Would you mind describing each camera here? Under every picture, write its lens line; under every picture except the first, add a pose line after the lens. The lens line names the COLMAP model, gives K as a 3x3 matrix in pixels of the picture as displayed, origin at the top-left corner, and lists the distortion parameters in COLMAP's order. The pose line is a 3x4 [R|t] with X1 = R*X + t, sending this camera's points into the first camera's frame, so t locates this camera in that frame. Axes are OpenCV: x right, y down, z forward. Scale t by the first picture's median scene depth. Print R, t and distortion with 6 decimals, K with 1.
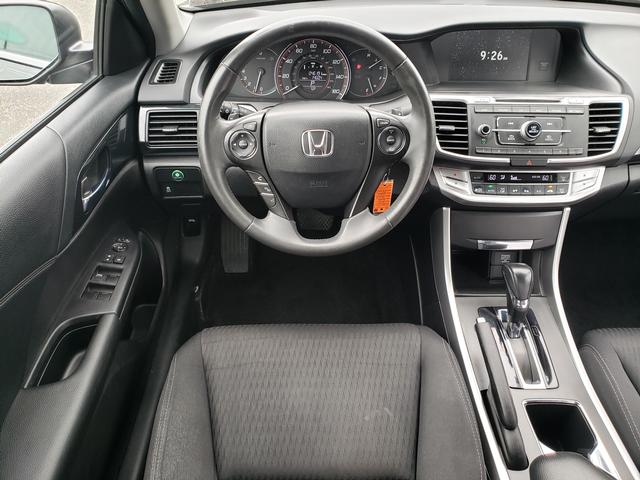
lens RADIAL K [[490.5, 0, 320.3], [0, 490.5, 239.0], [0, 0, 1]] dist [0.014133, 0.002366]
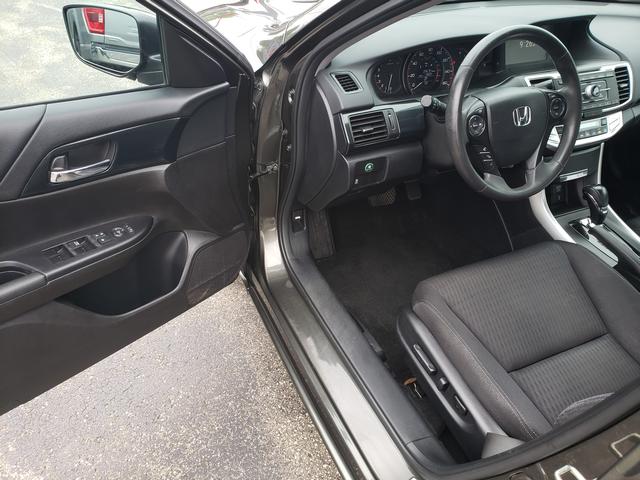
lens RADIAL K [[490.5, 0, 319.2], [0, 490.5, 241.0], [0, 0, 1]] dist [0.014133, 0.002366]
pose [[0.917352, -0.224756, 0.328556, -0.852792], [0.224761, 0.973653, 0.038499, -0.027777], [-0.328553, 0.038530, 0.943699, -0.084981]]
